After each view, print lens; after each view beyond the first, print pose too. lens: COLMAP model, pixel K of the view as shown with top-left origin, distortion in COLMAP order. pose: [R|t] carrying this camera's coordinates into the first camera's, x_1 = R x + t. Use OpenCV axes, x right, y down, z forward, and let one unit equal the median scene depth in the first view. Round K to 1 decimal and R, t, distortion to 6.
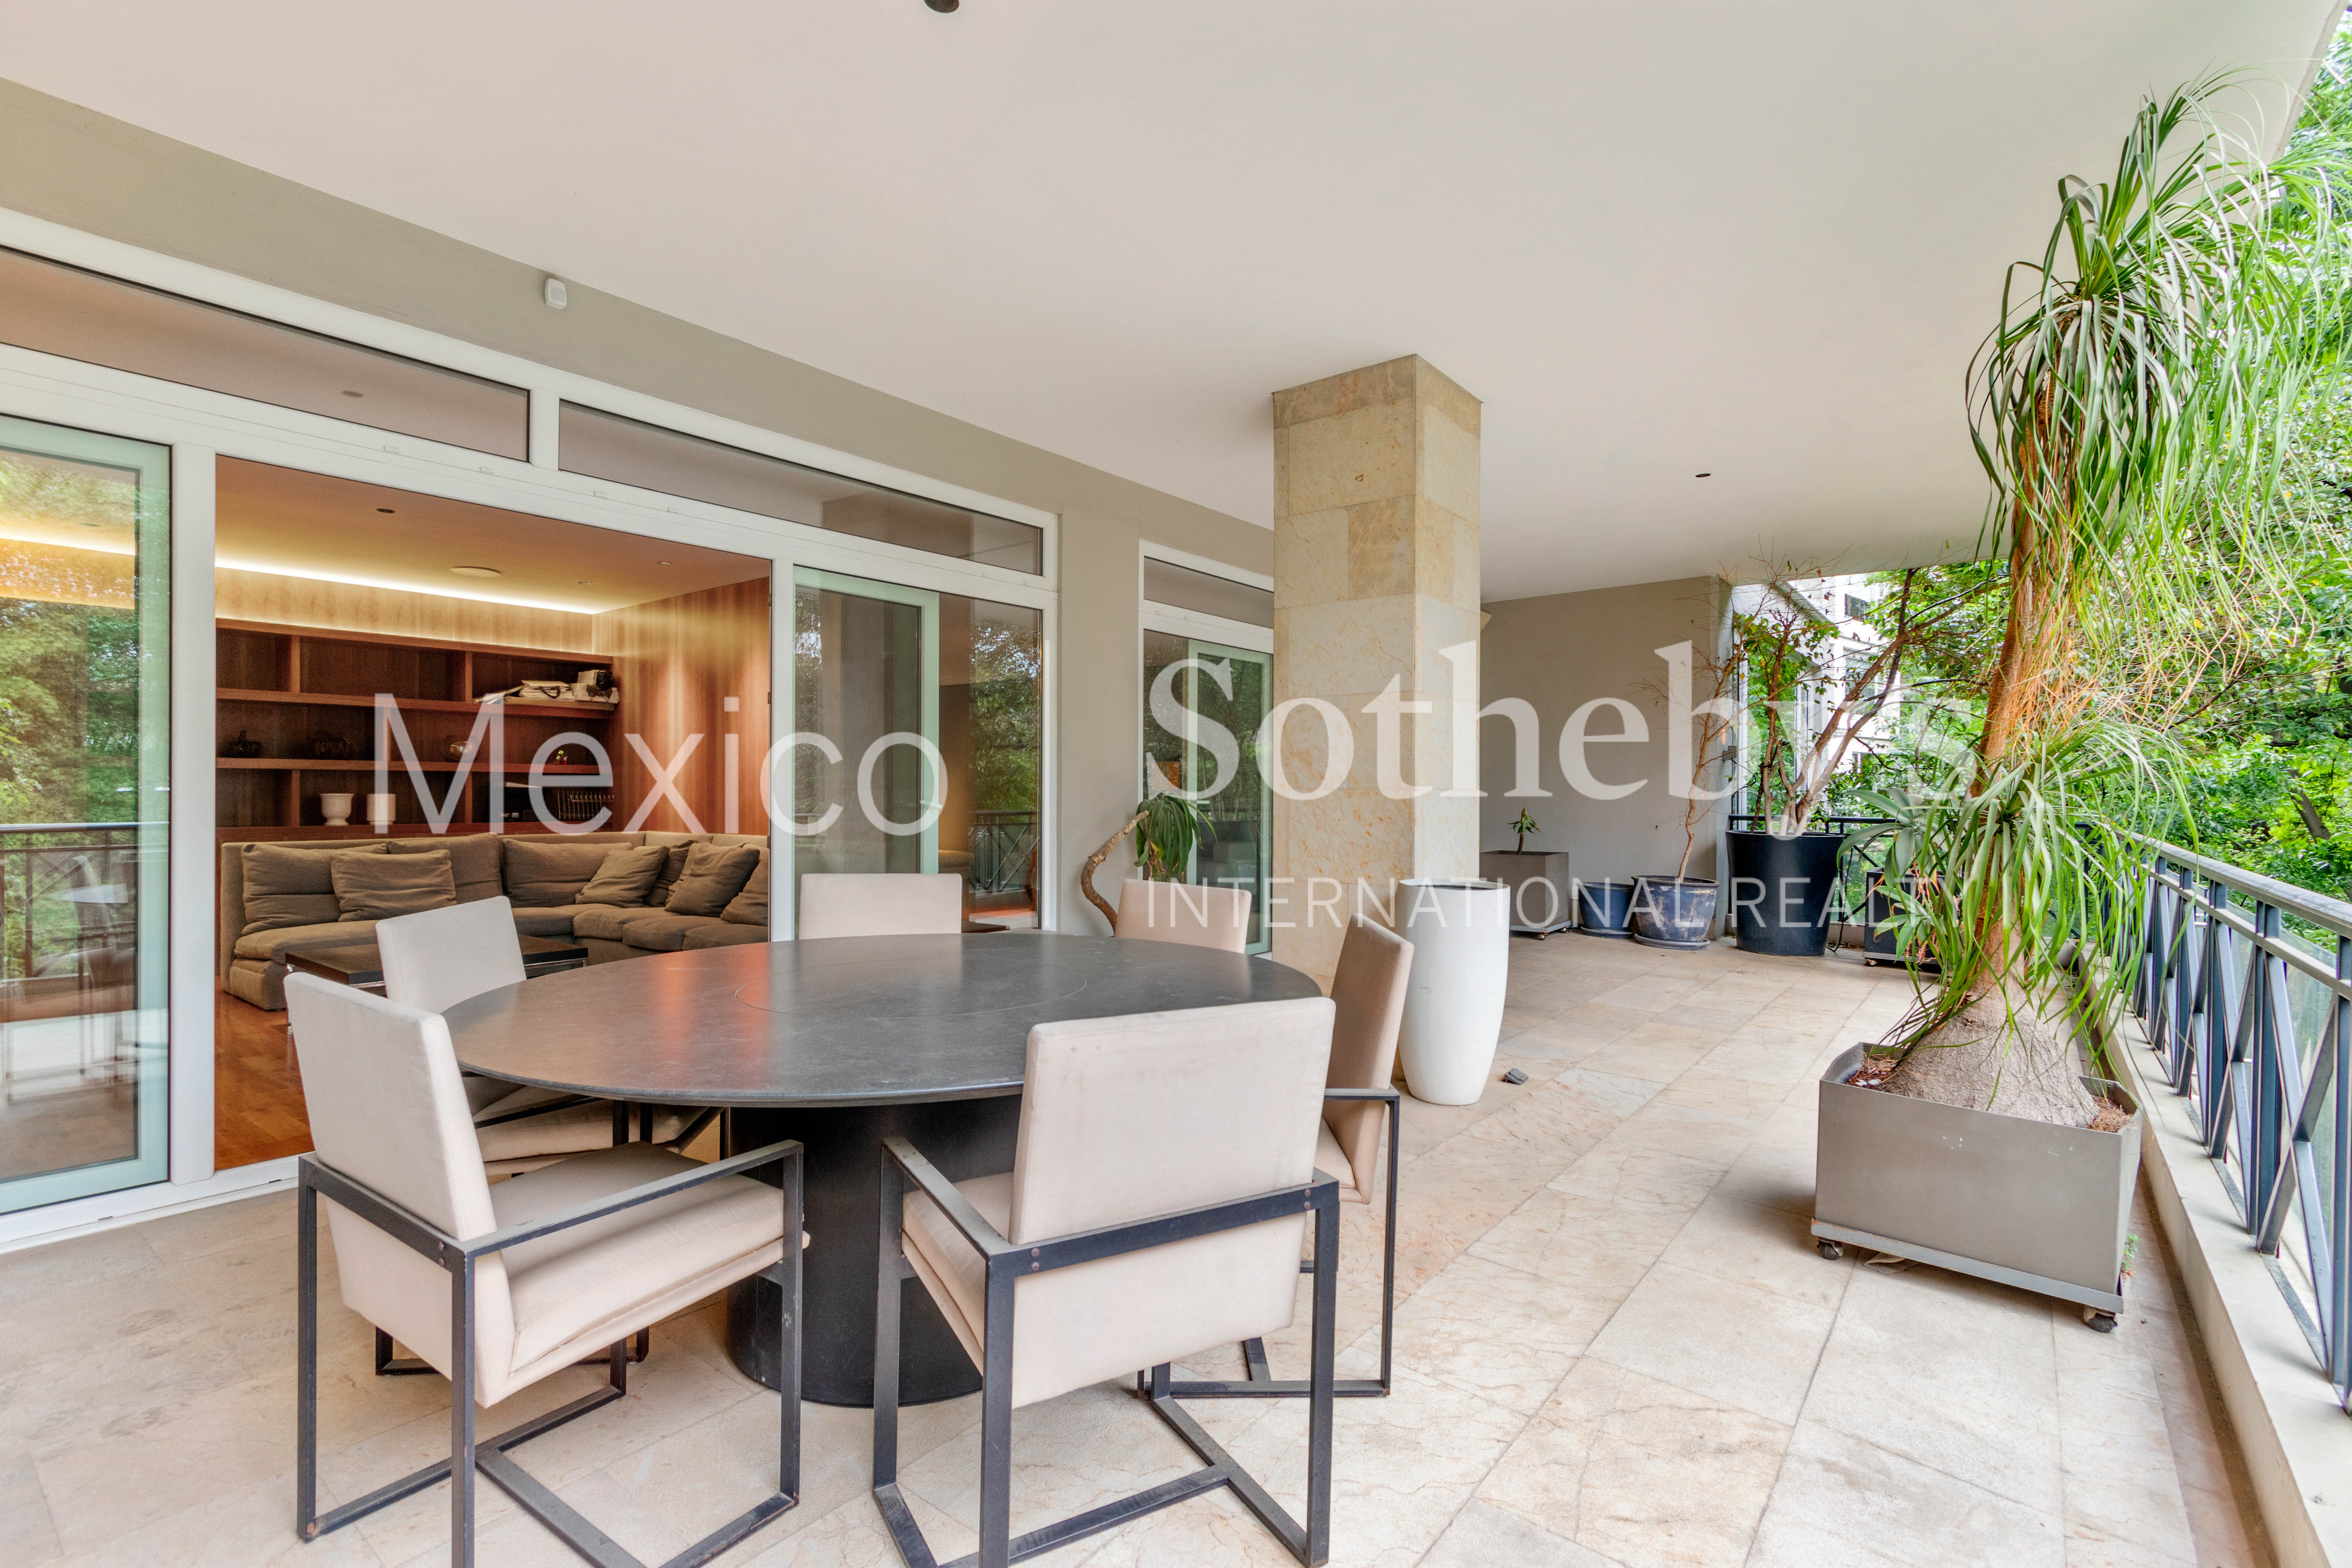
lens RADIAL K [[1088.4, 0, 1176.0], [0, 1088.4, 784.0], [0, 0, 1]] dist [0.009191, 0.000061]
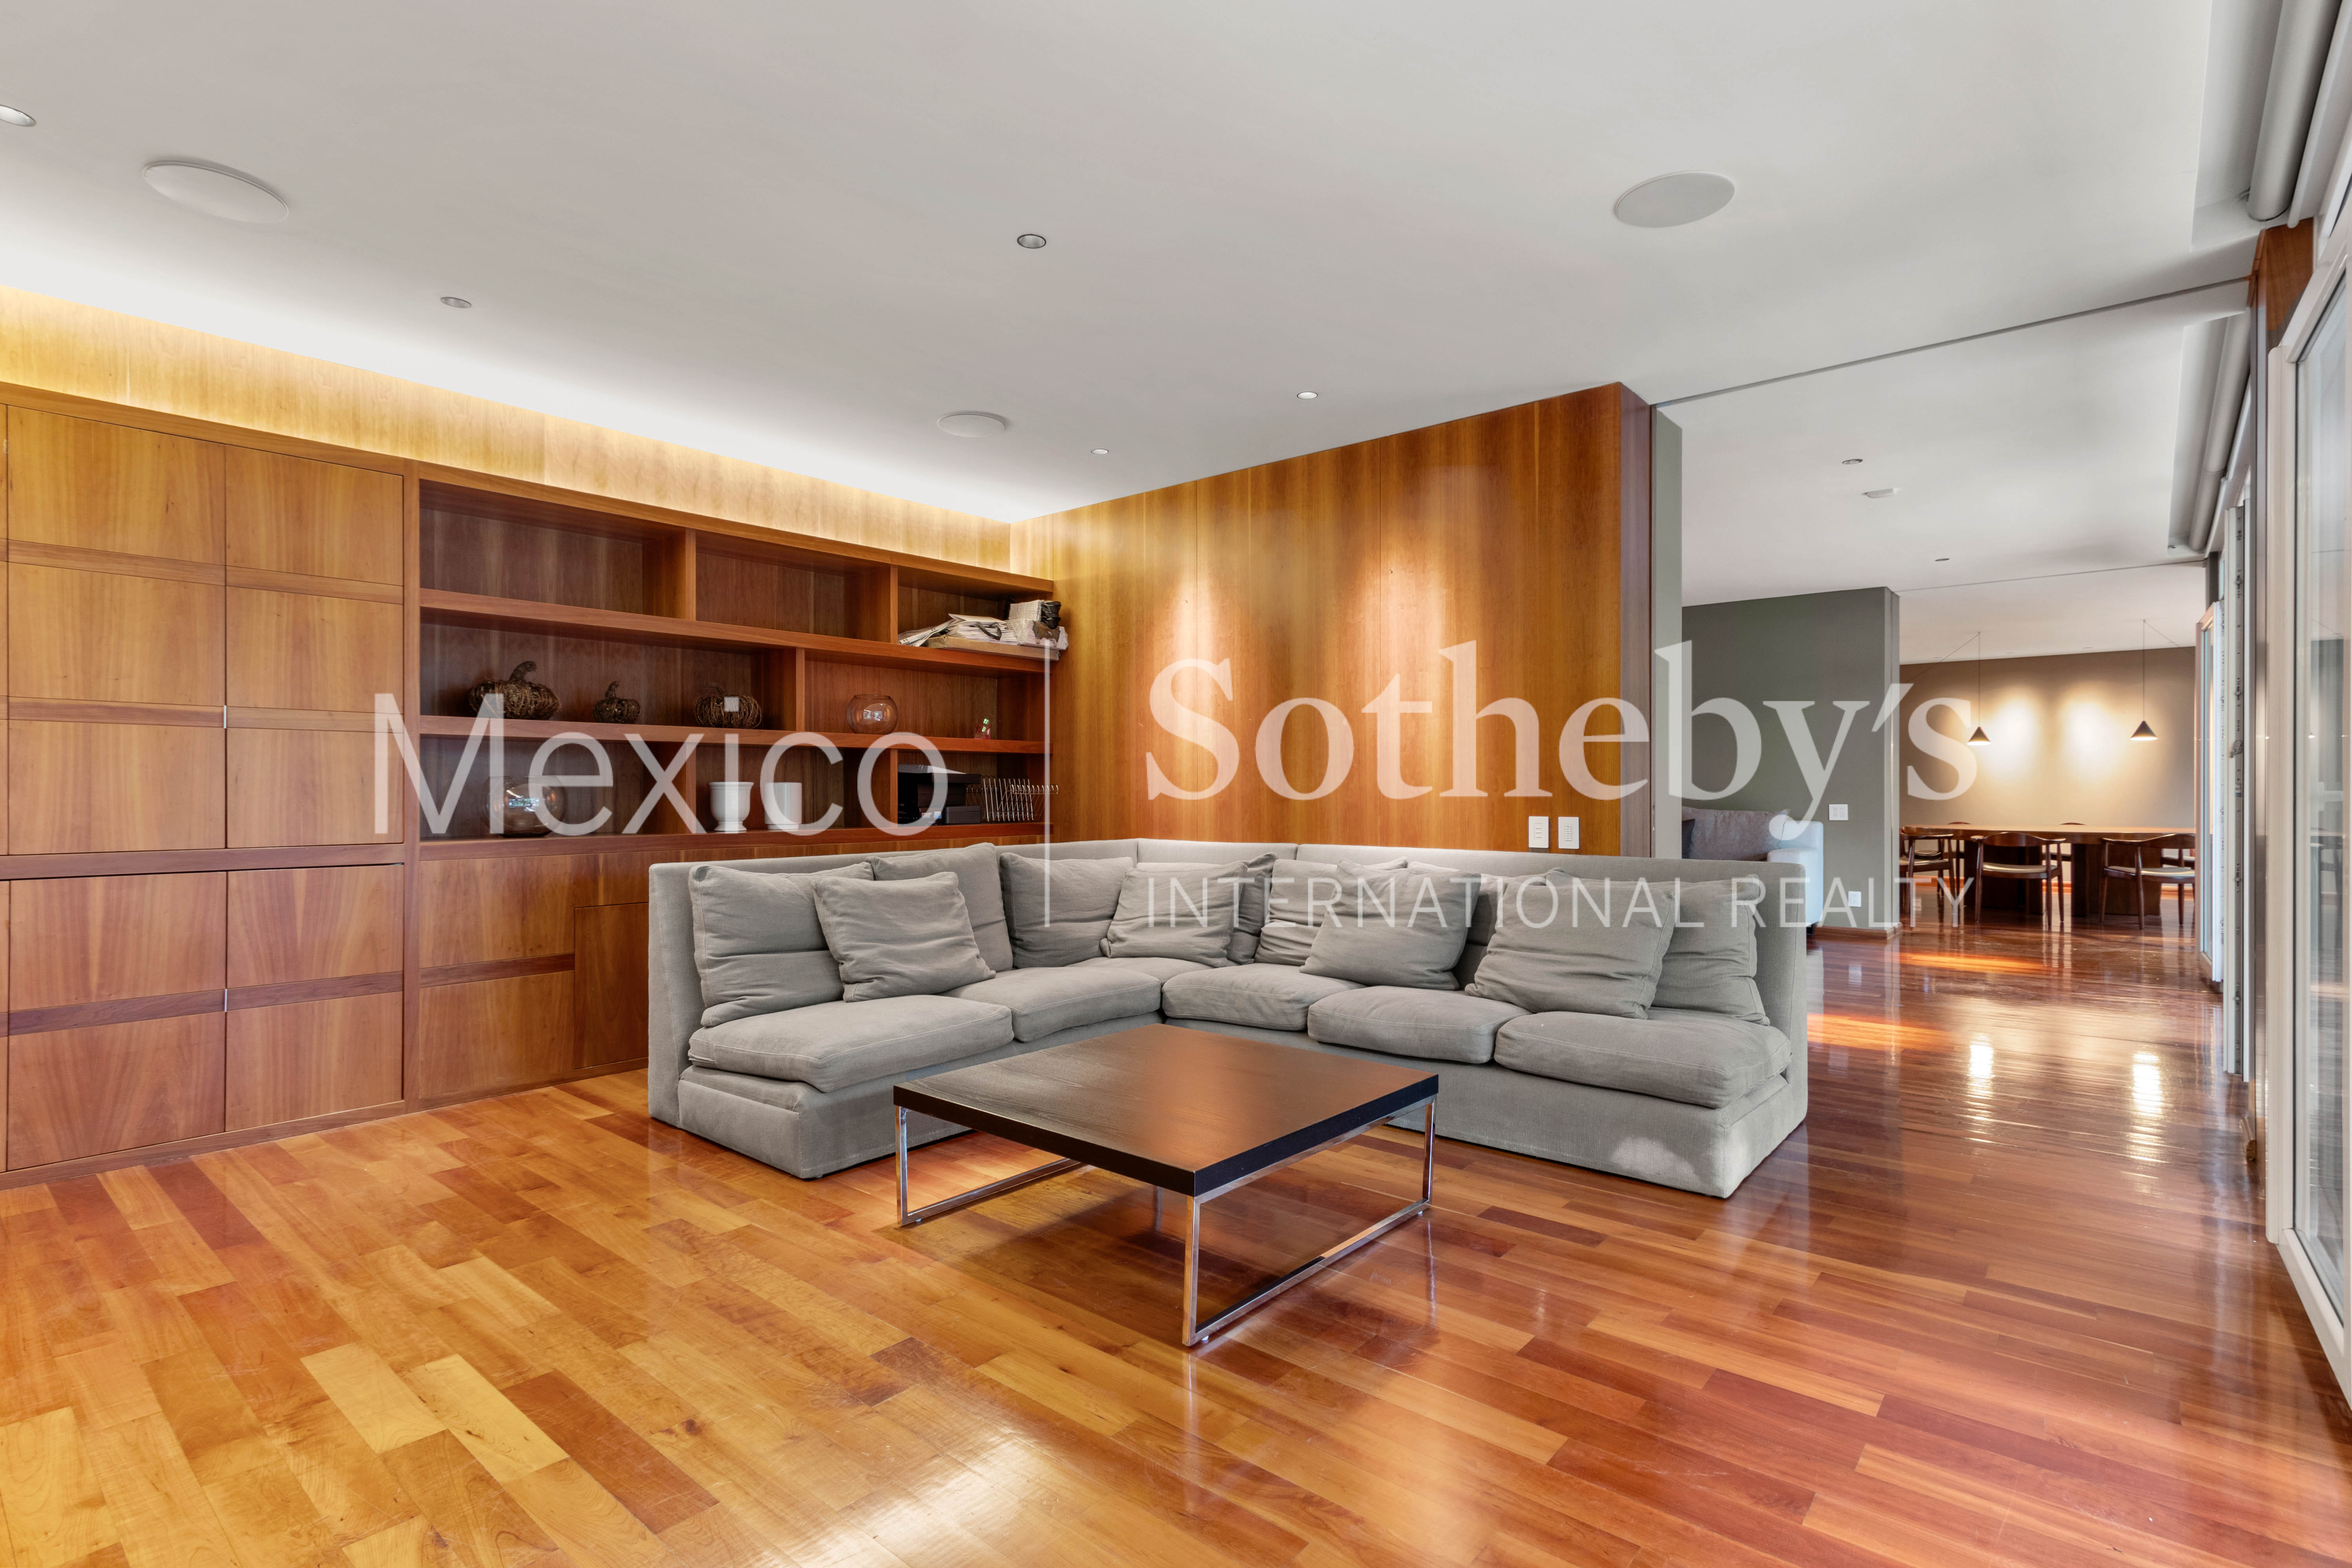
lens RADIAL K [[1126.9, 0, 1176.0], [0, 1126.9, 784.0], [0, 0, 1]] dist [0.001101, 0.000171]
pose [[0.999307, -0.000733, -0.037203, -0.499956], [0.000892, 0.999991, 0.004257, 0.007984], [0.037199, -0.004287, 0.999299, 0.361536]]
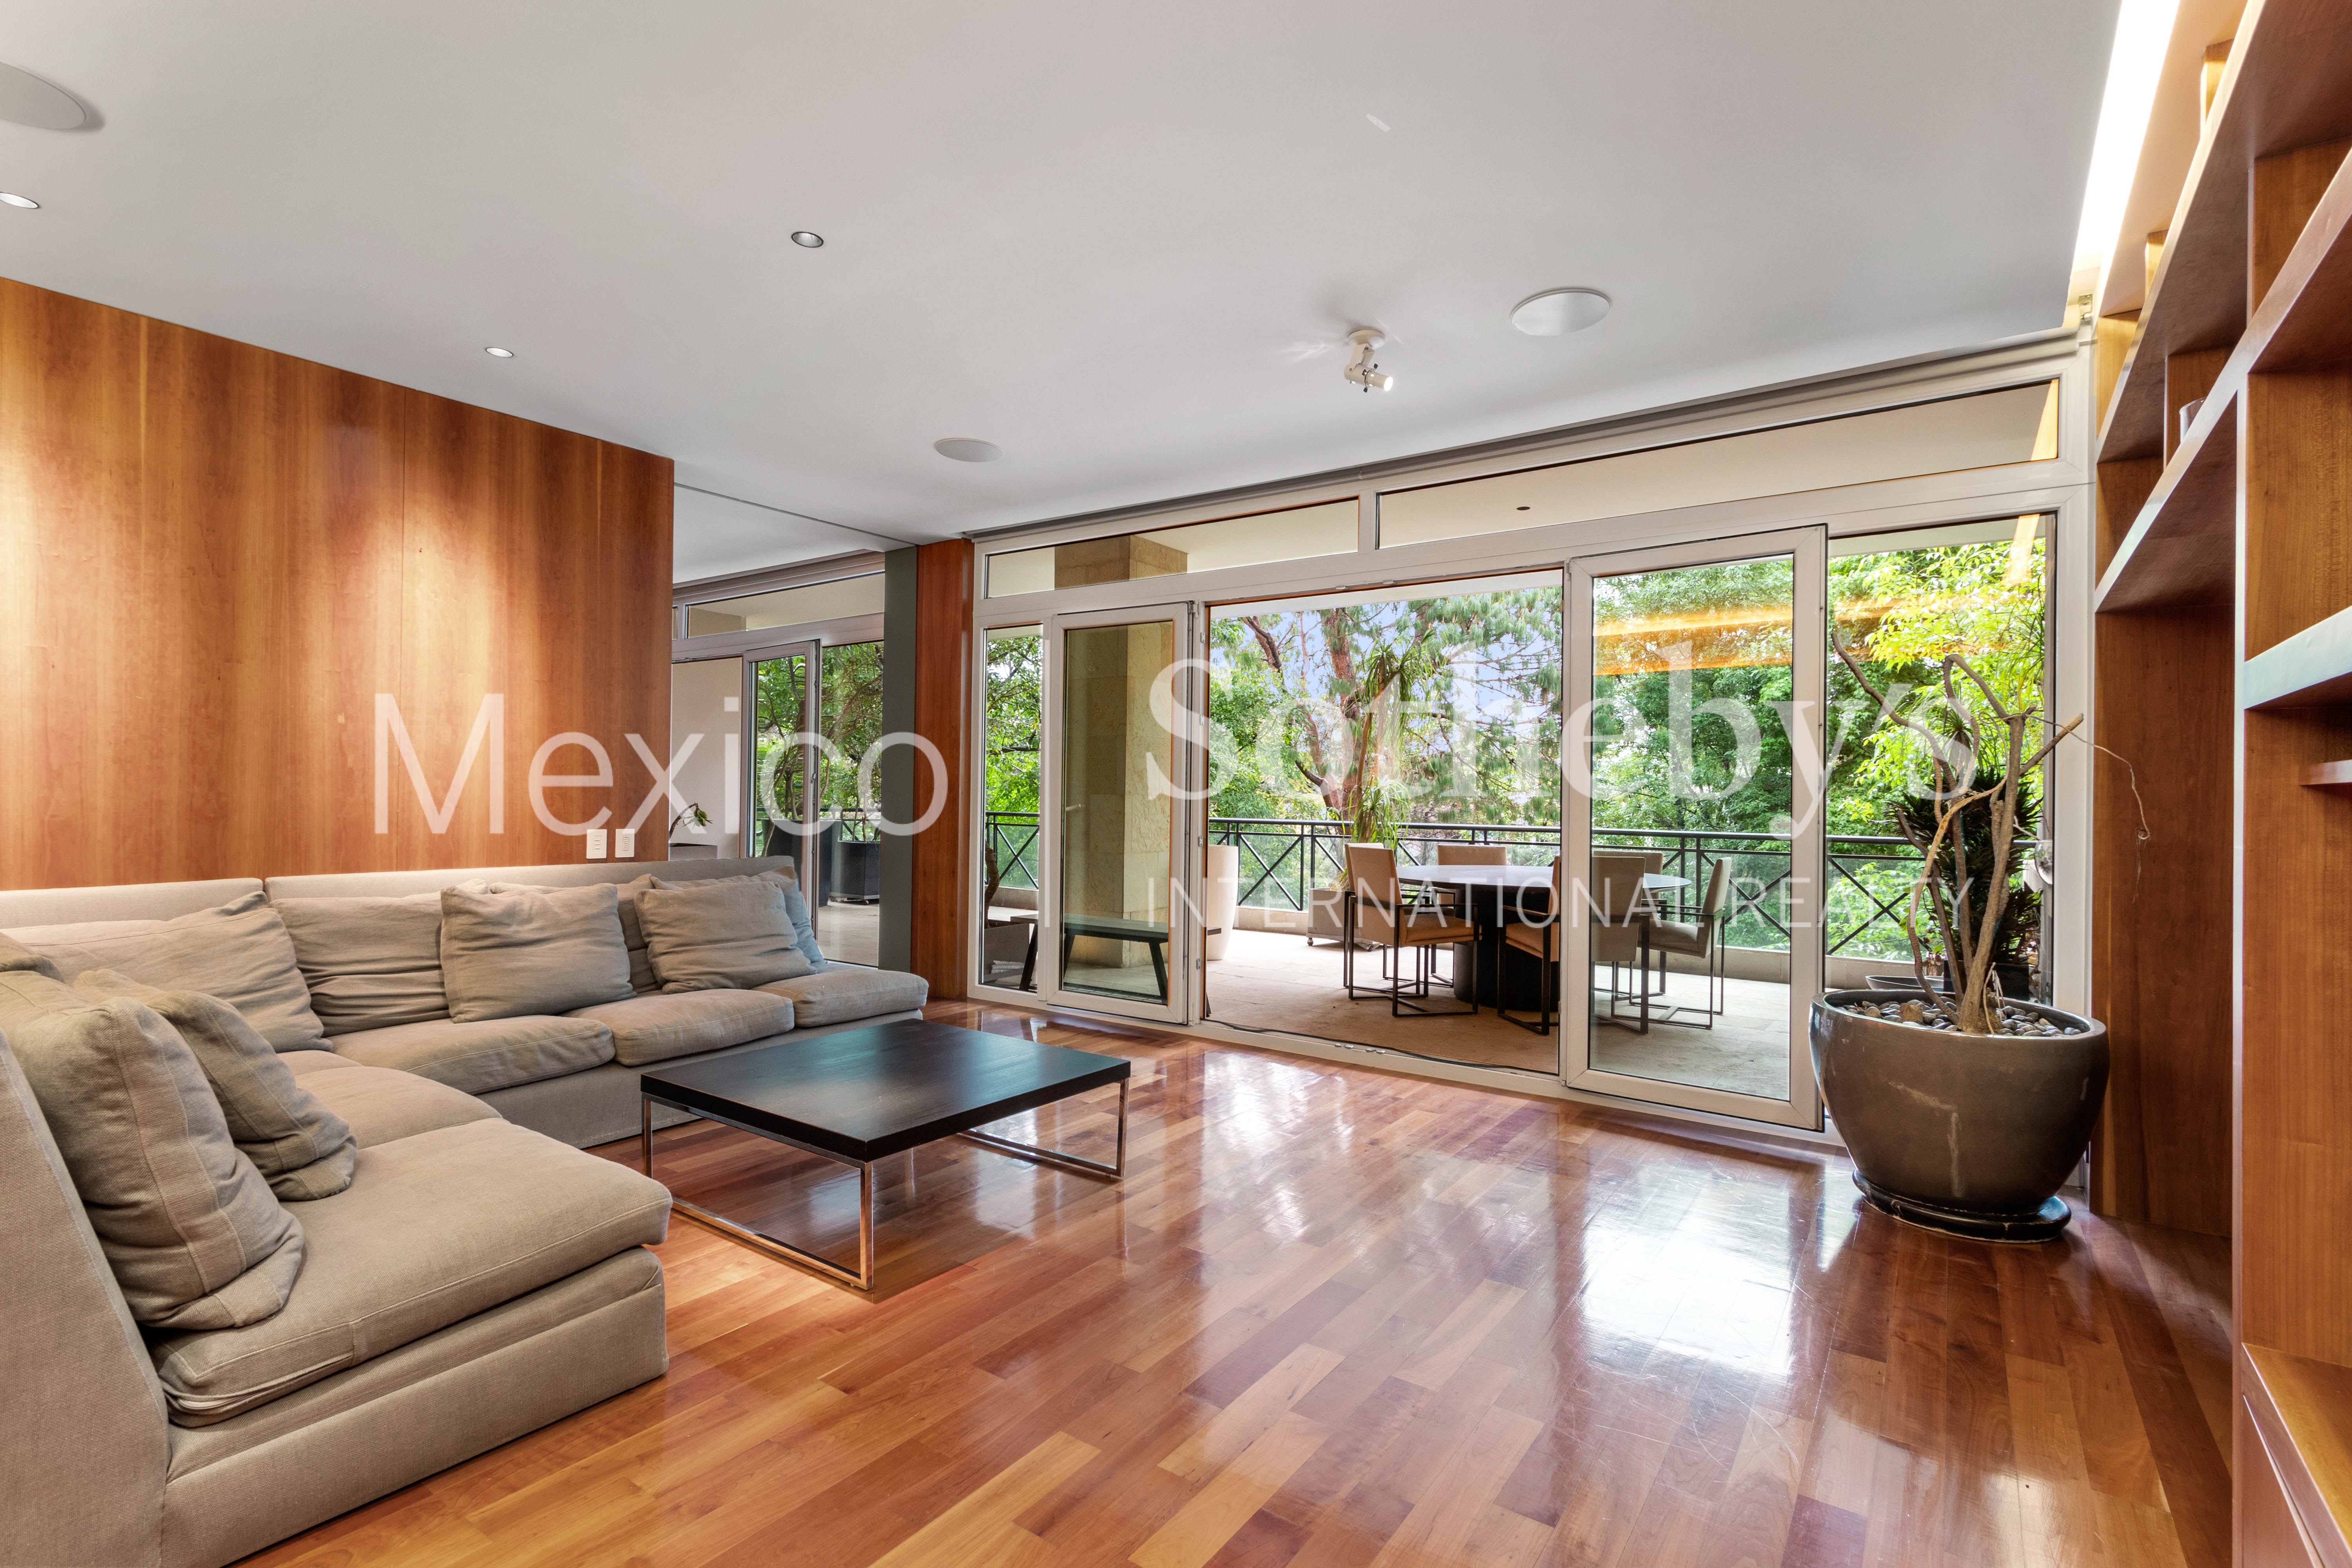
lens RADIAL K [[1088.4, 0, 1176.0], [0, 1088.4, 784.0], [0, 0, 1]] dist [0.009191, 0.000061]
pose [[-0.033708, 0.011037, 0.999371, -0.960834], [-0.018363, 0.999763, -0.011660, 0.003569], [-0.999263, -0.018745, -0.033497, 0.660972]]
